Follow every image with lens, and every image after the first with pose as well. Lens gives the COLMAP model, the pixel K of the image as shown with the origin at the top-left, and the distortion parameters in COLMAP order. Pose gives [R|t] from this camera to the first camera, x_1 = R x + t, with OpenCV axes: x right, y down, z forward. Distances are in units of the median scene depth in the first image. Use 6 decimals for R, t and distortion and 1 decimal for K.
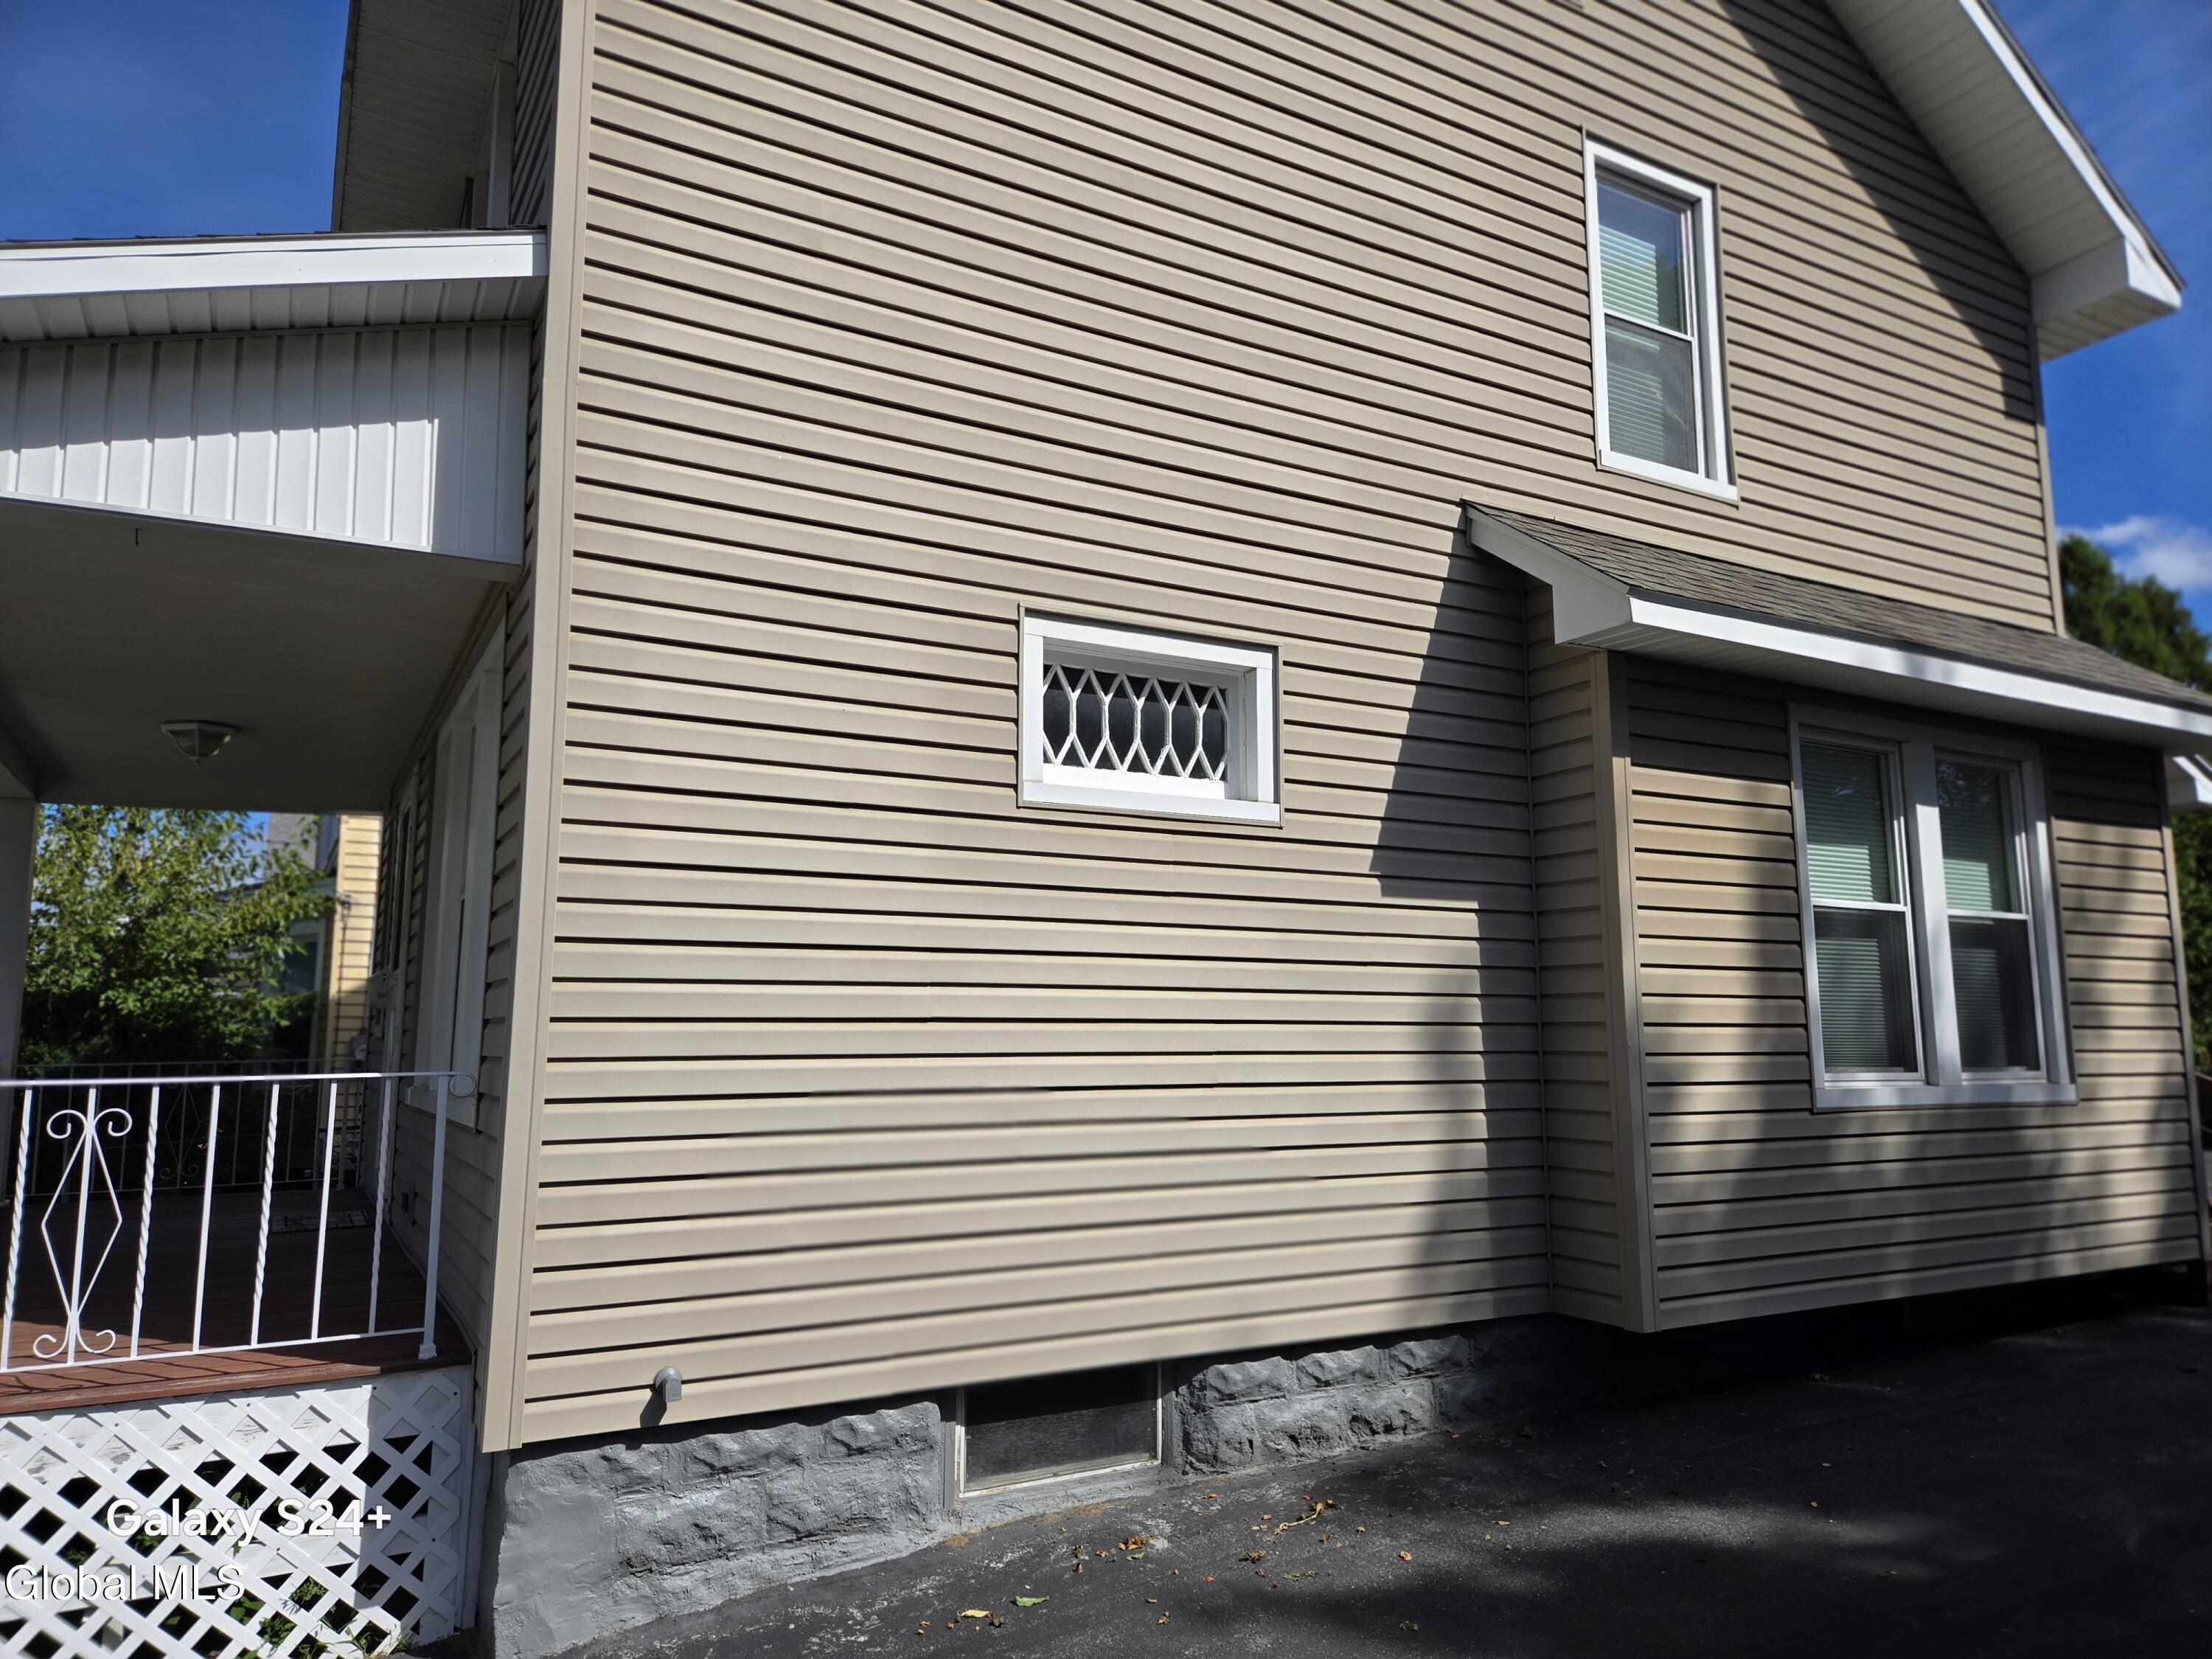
lens RADIAL K [[1470.8, 0, 1106.0], [0, 1470.8, 829.5], [0, 0, 1]] dist [0.084885, -0.069377]
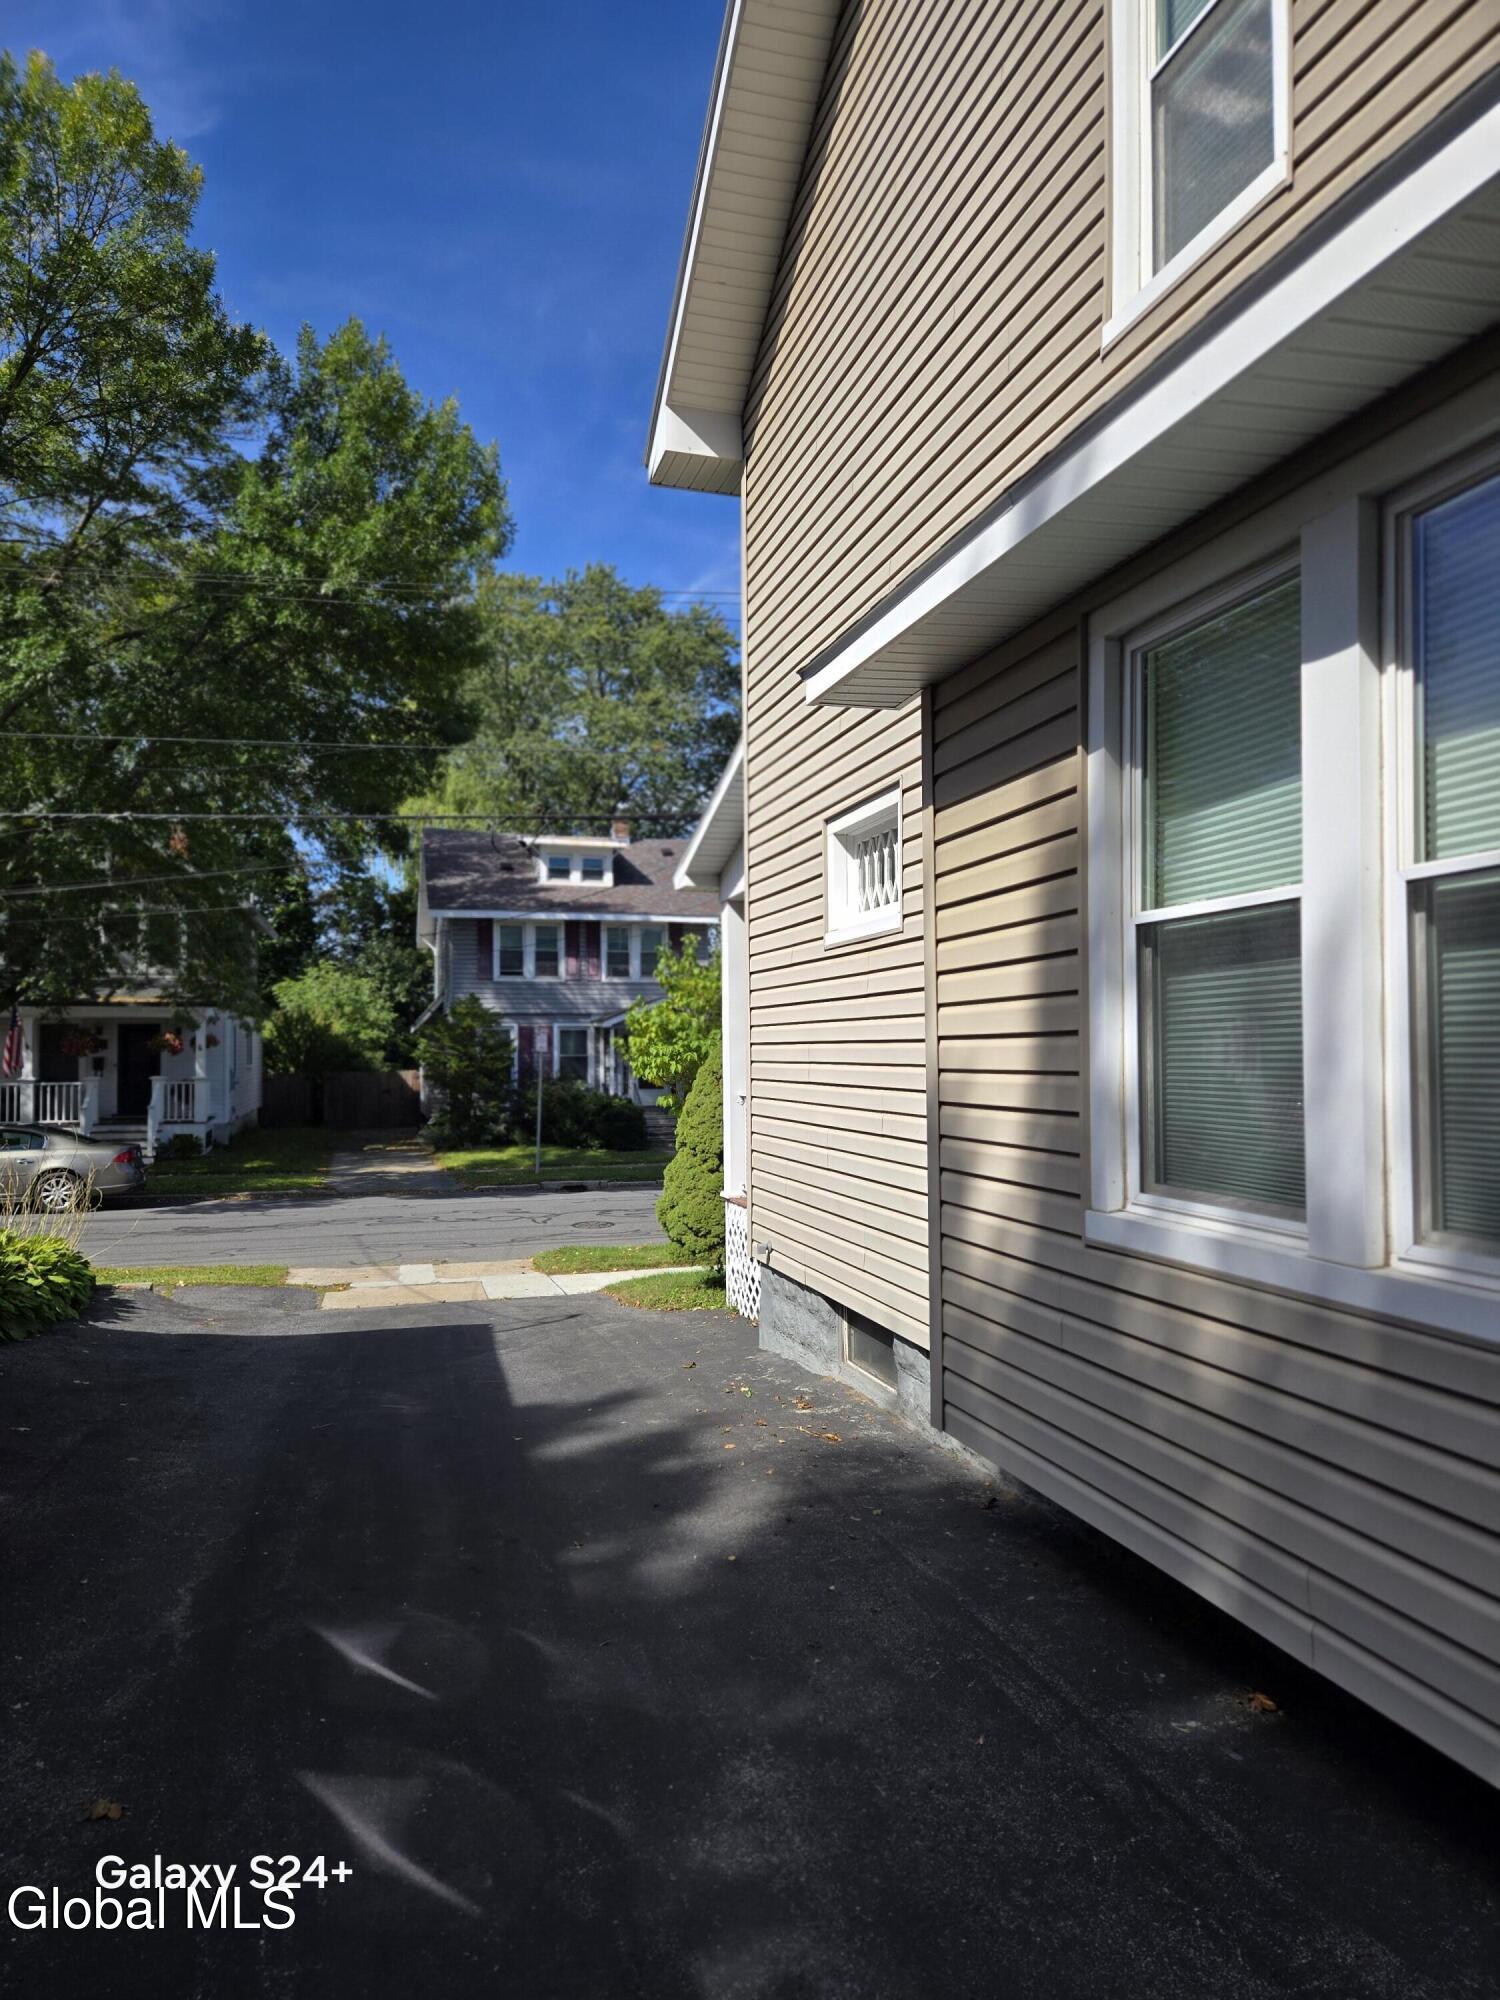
lens RADIAL K [[1329.8, 0, 750.0], [0, 1329.8, 1000.0], [0, 0, 1]] dist [0.084885, -0.069377]
pose [[-0.230265, -0.029861, -0.972670, 1.360319], [0.148266, 0.986783, -0.065395, 0.121644], [0.961767, -0.159272, -0.222794, 1.249552]]
